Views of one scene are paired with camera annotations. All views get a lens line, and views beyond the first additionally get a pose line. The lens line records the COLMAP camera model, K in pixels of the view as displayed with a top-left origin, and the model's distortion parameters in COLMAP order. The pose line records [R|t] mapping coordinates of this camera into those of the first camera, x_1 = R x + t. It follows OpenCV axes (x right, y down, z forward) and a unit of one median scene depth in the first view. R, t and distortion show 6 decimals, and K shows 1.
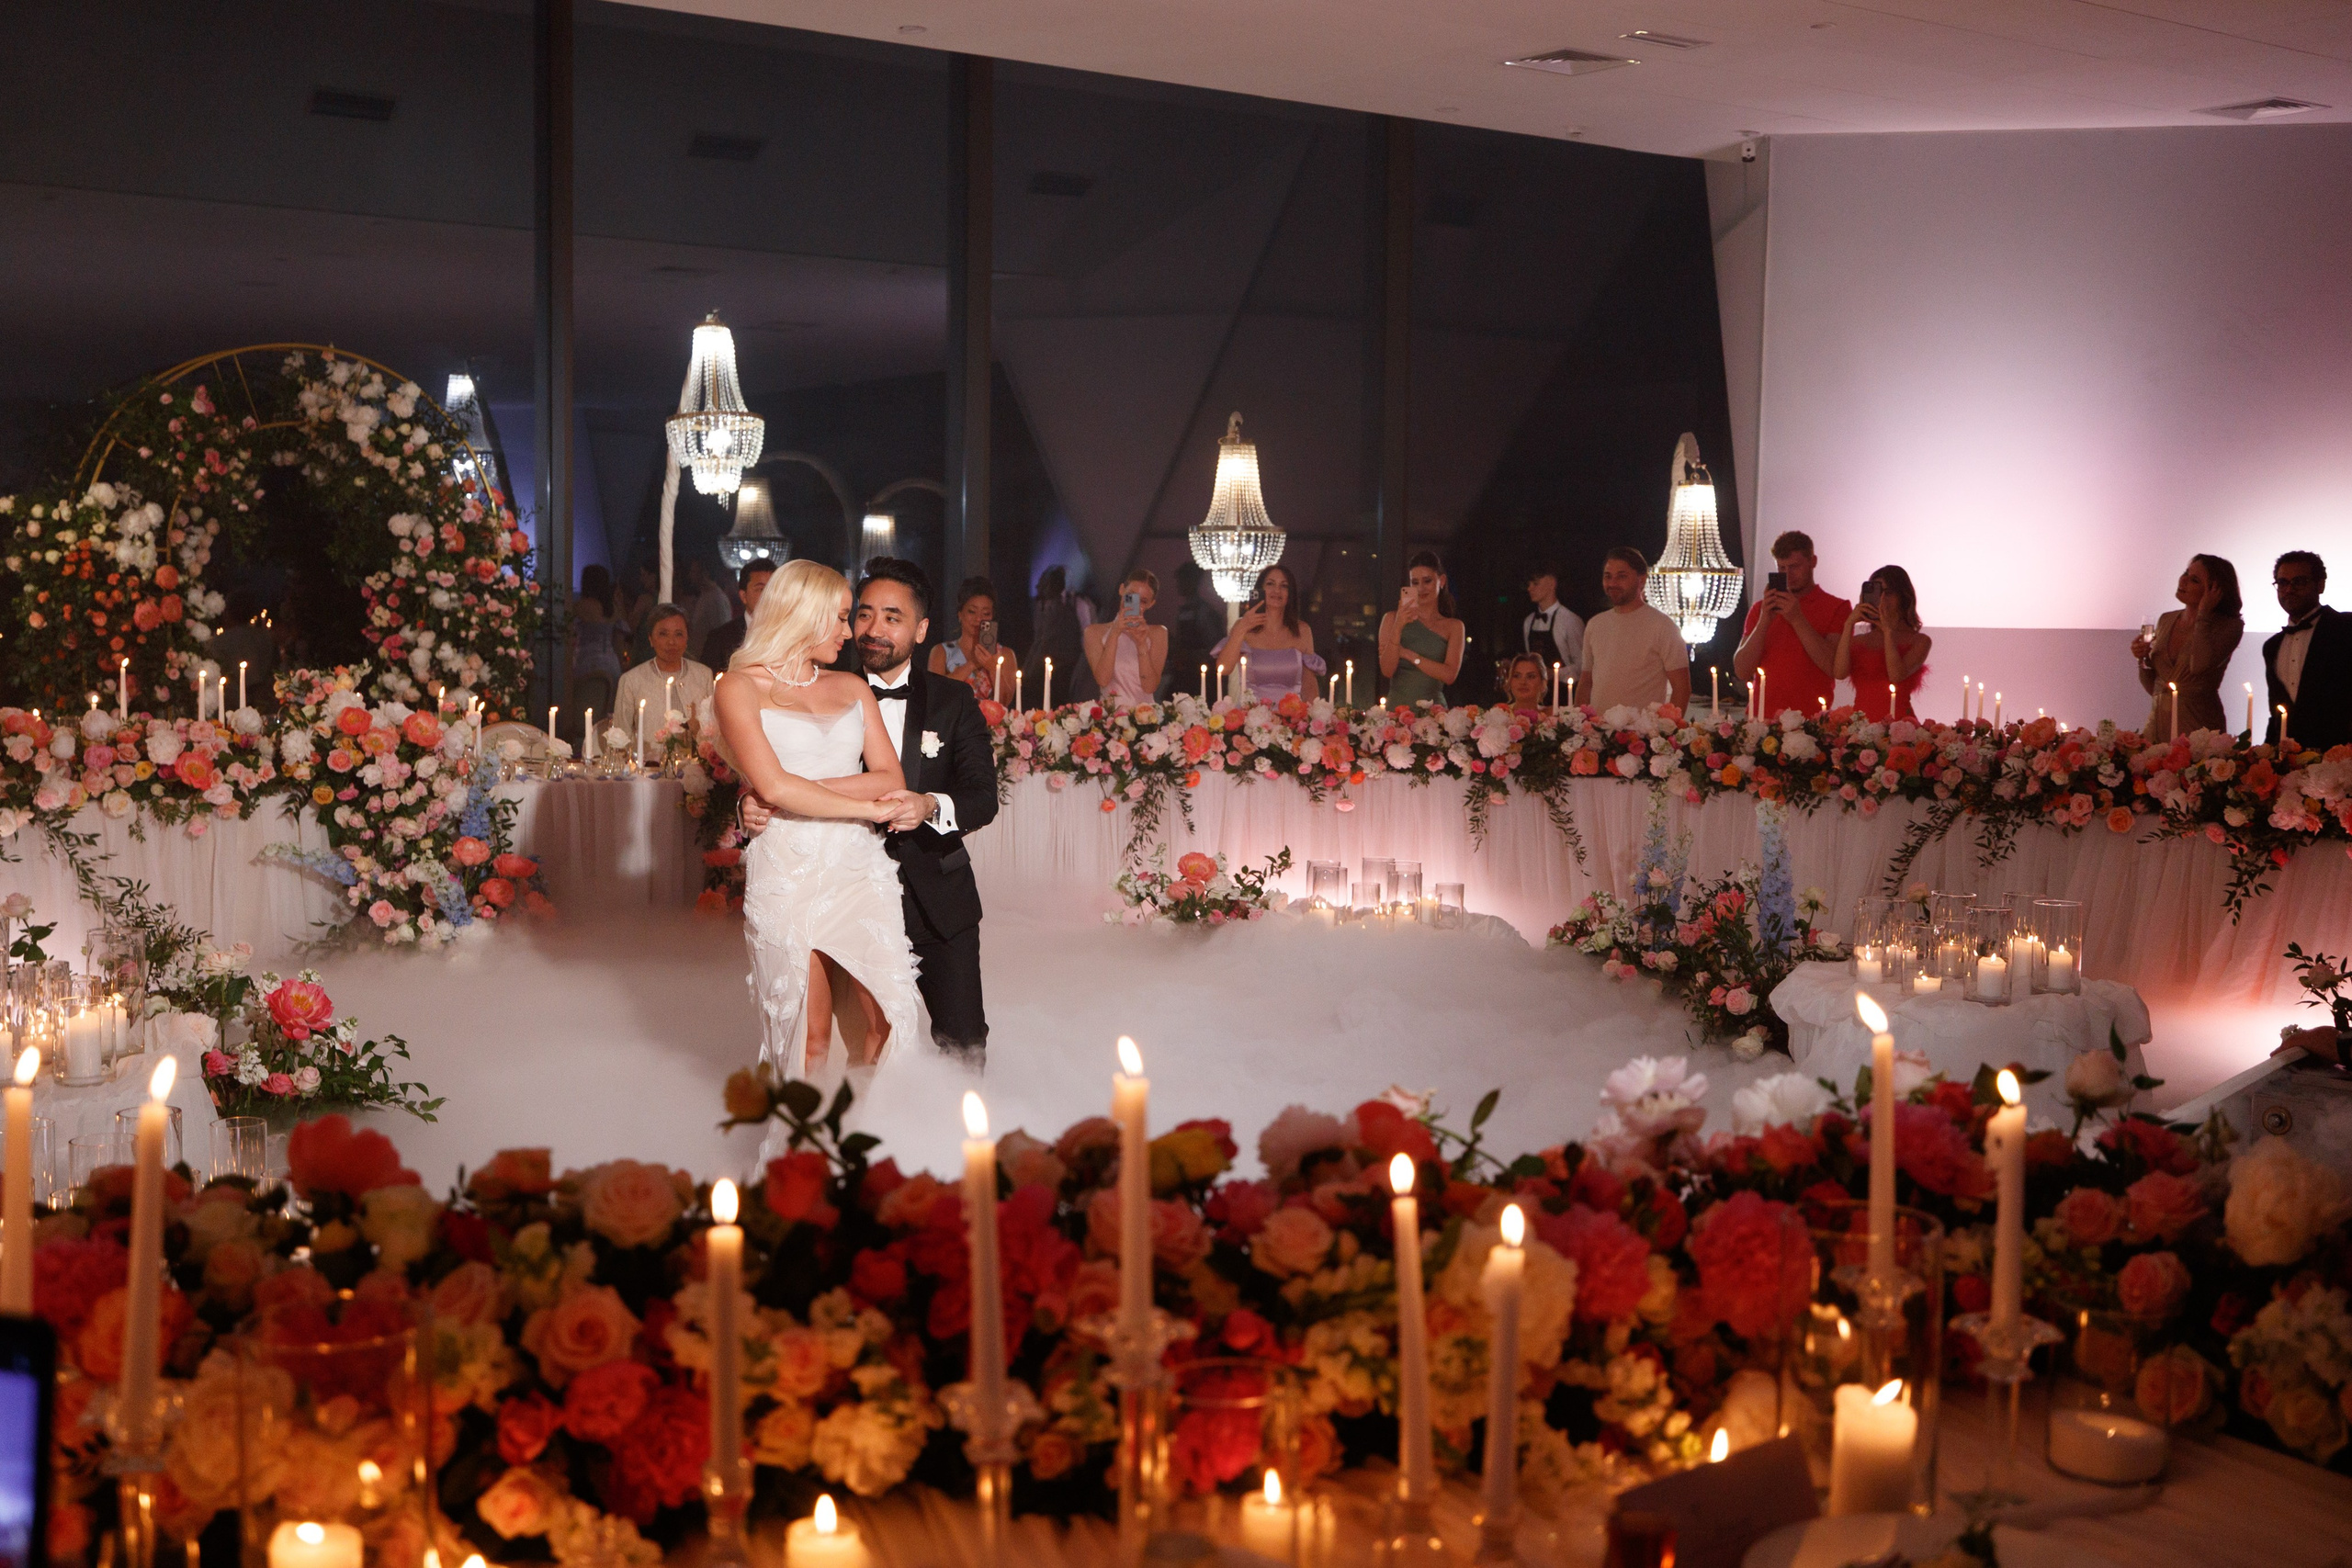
lens RADIAL K [[2636.7, 0, 1177.4], [0, 2636.7, 714.6], [0, 0, 1]] dist [-0.002024, 0.013078]
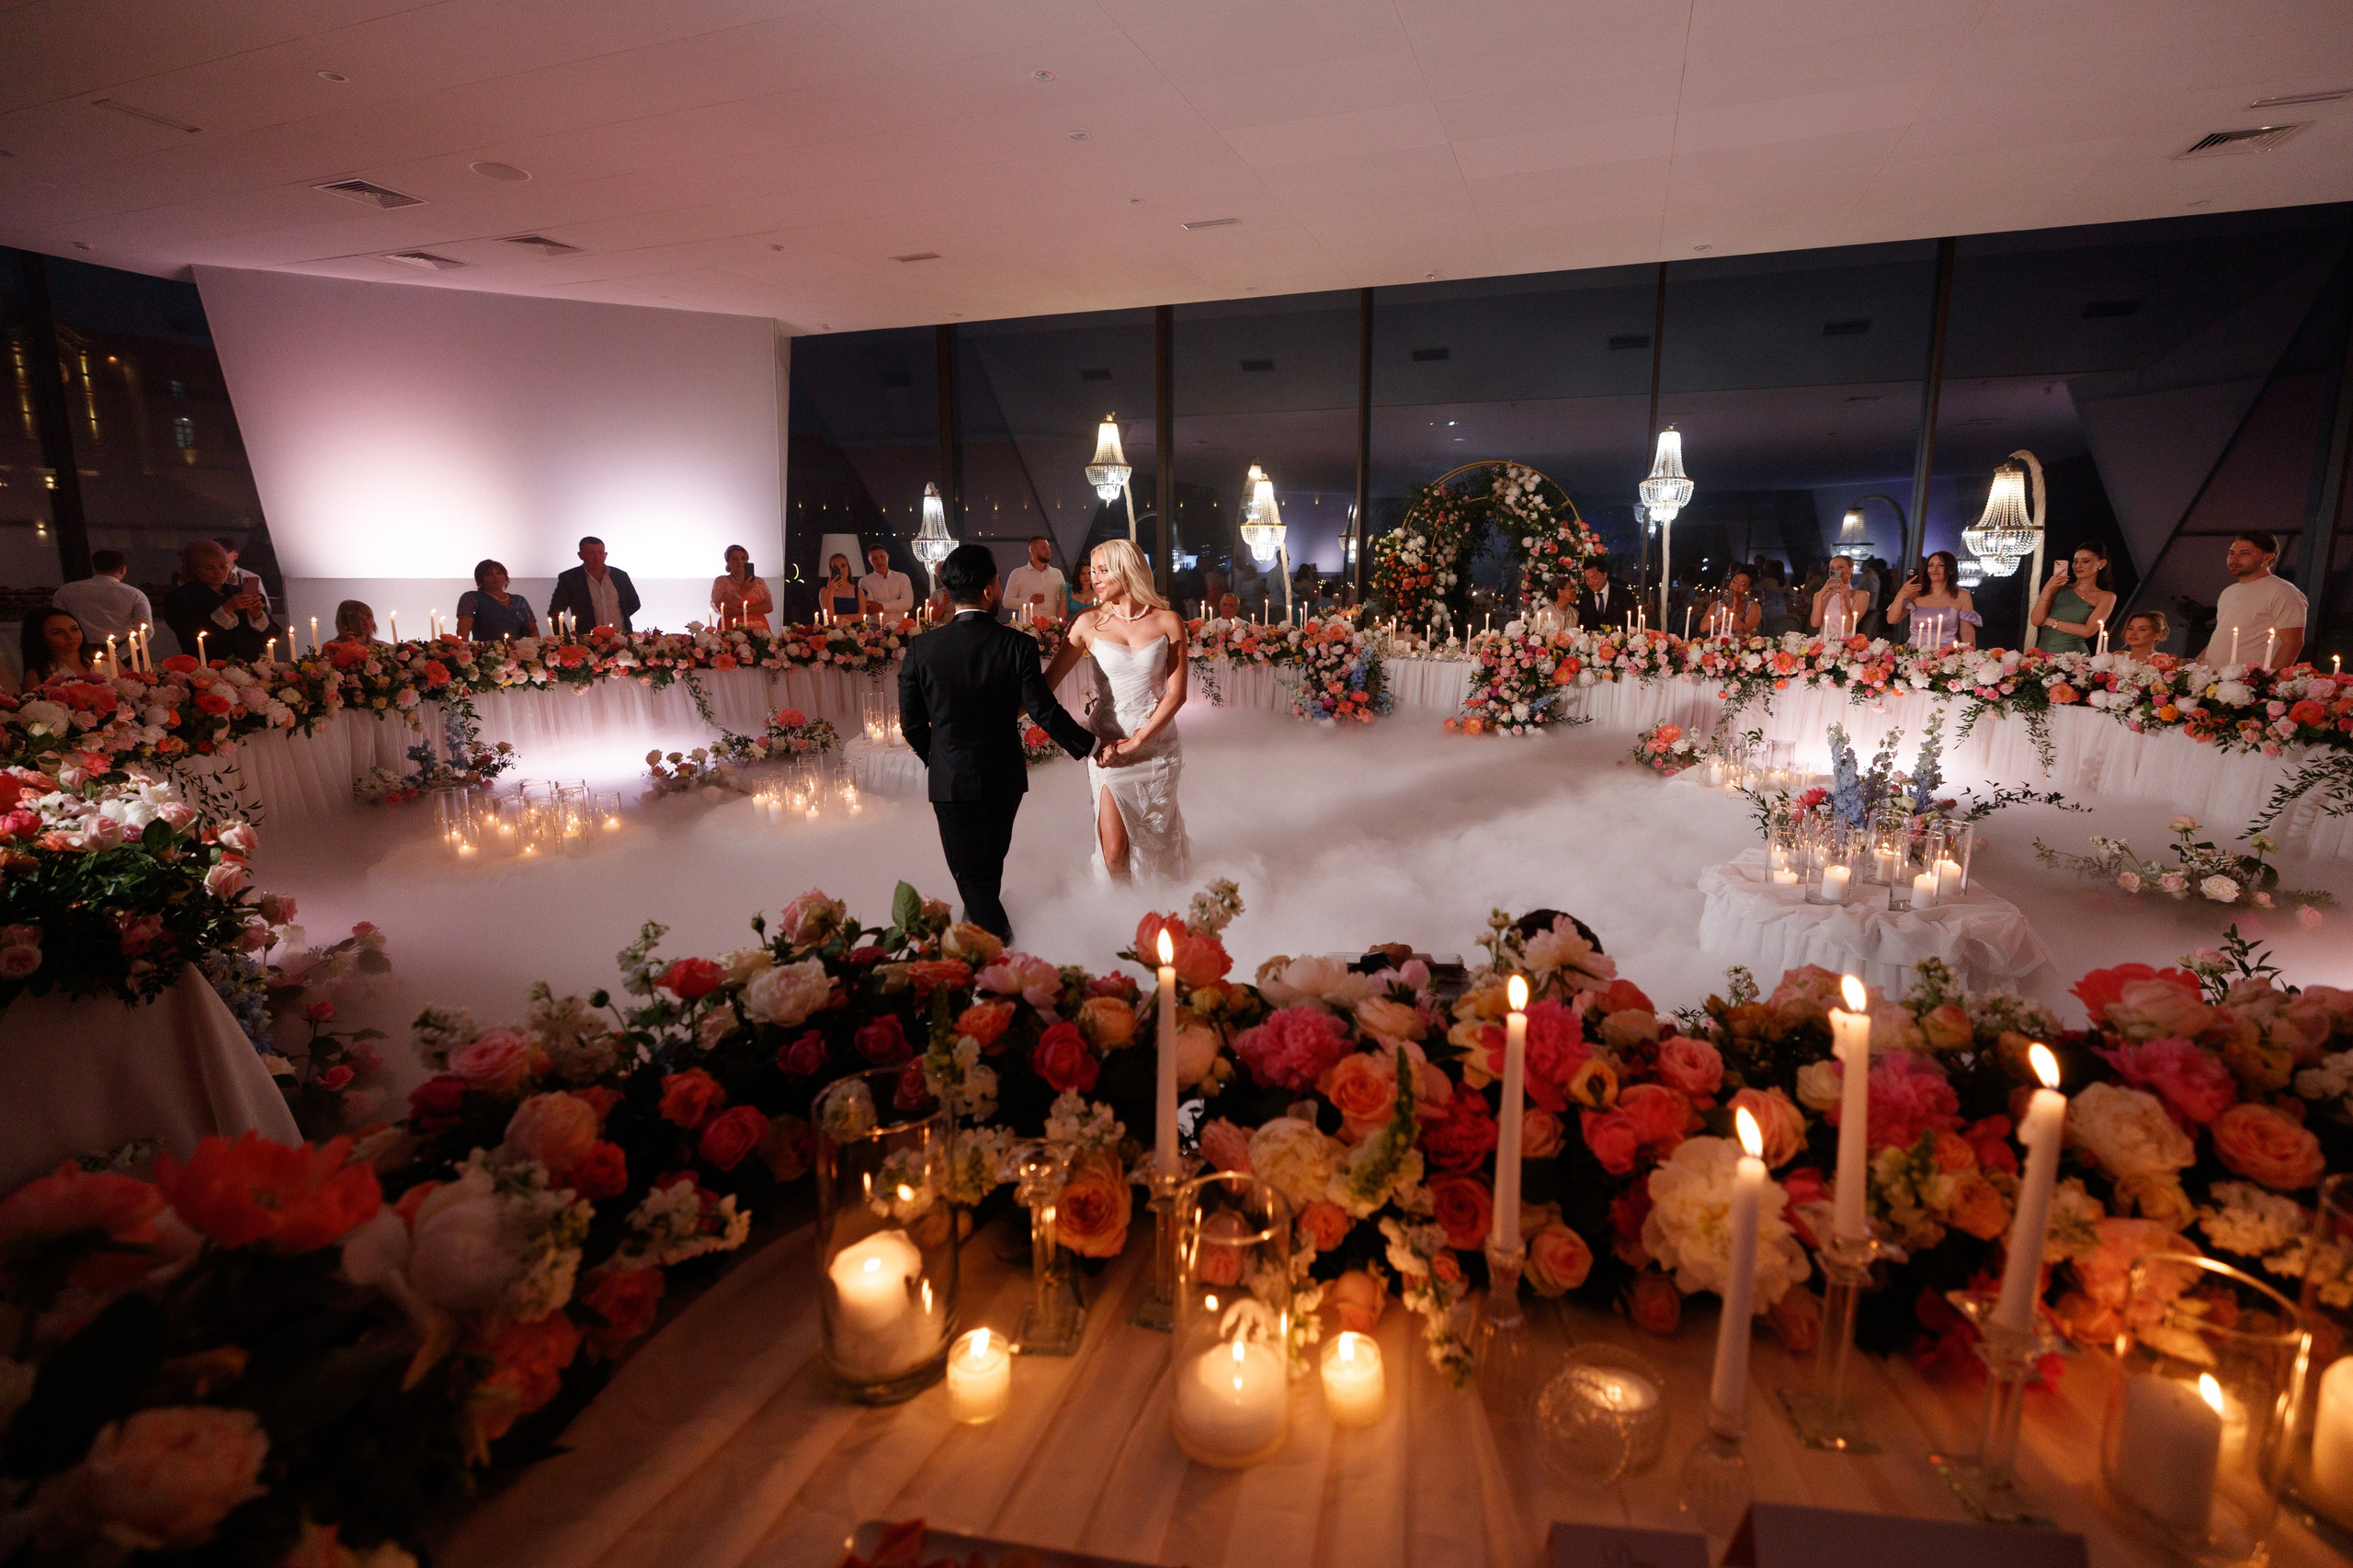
lens RADIAL K [[1079.2, 0, 1205.6], [0, 1079.2, 733.3], [0, 0, 1]] dist [0.001633, 0.000012]
pose [[0.571662, 0.114431, -0.812470, 0.310166], [-0.036414, 0.992789, 0.114207, -0.007816], [0.819681, -0.035703, 0.571707, 0.284359]]
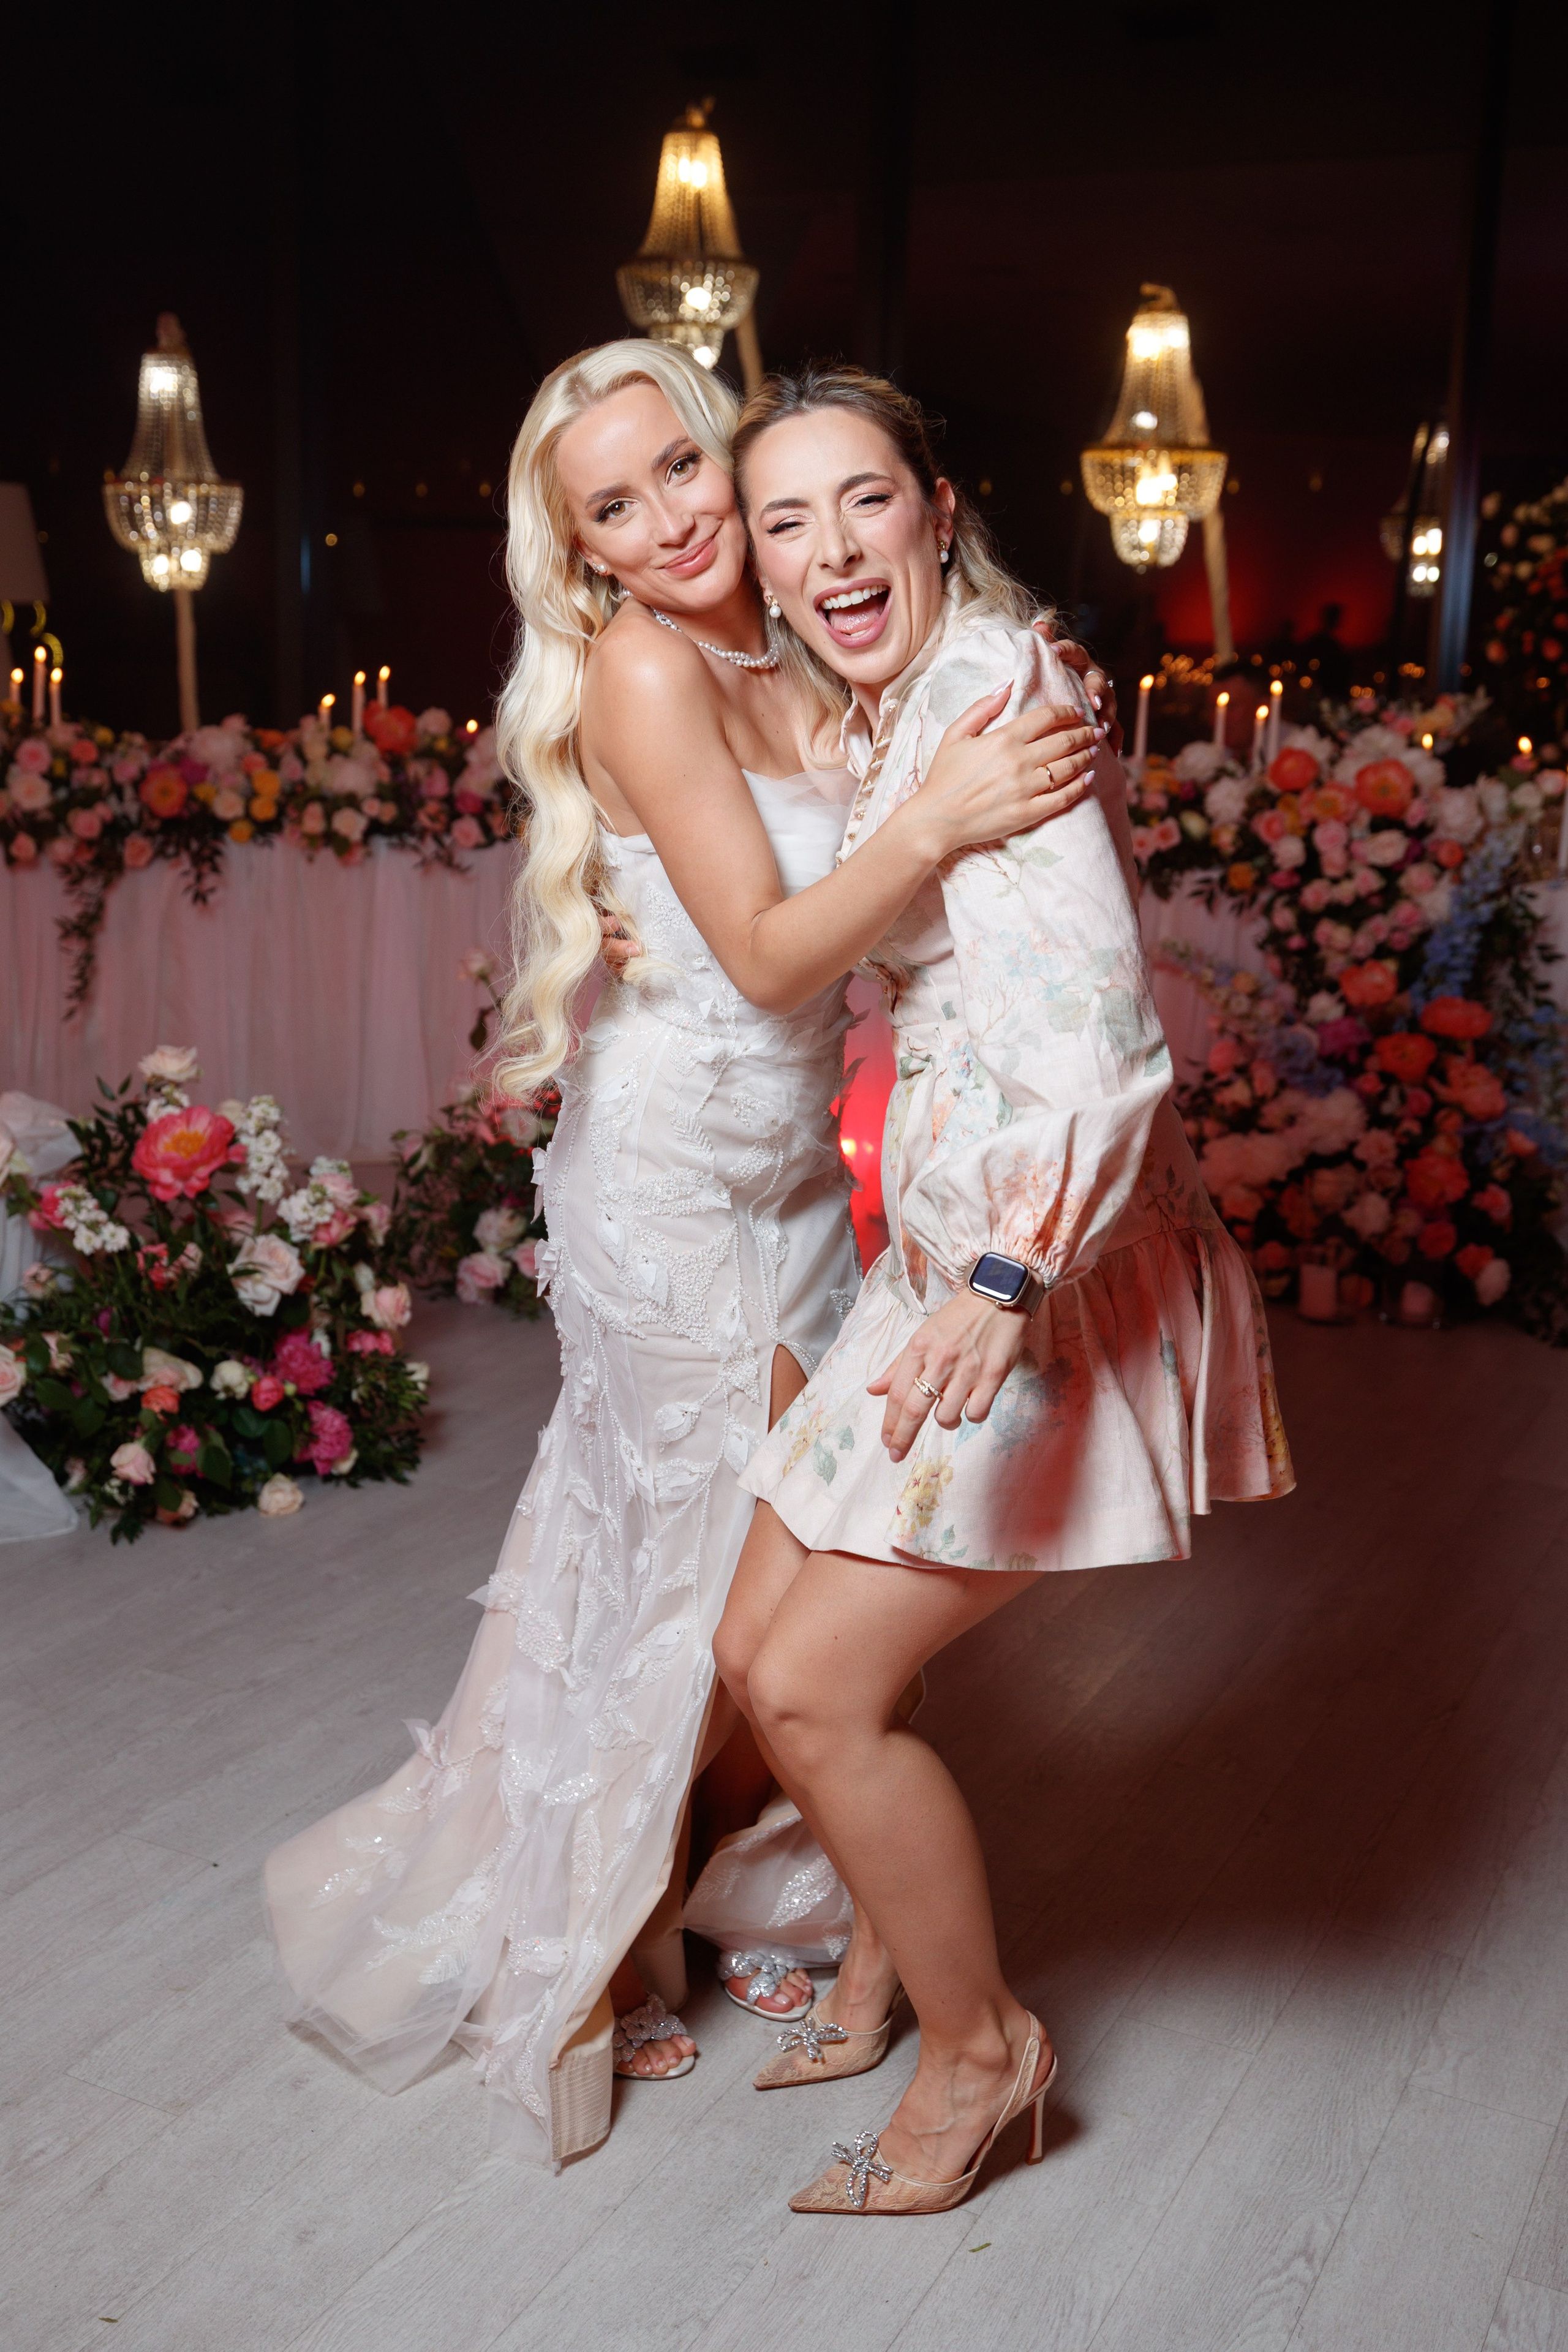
lens RADIAL K [[2470.1, 0, 782.0], [0, 2470.1, 1107.3], [0, 0, 1]] dist [0.000261, 0.002290]
pose [[0.480941, 0.162541, -0.861555, 0.130428], [-0.060700, 0.986480, 0.152226, -0.000250], [0.874649, -0.020915, 0.484304, 0.439013]]
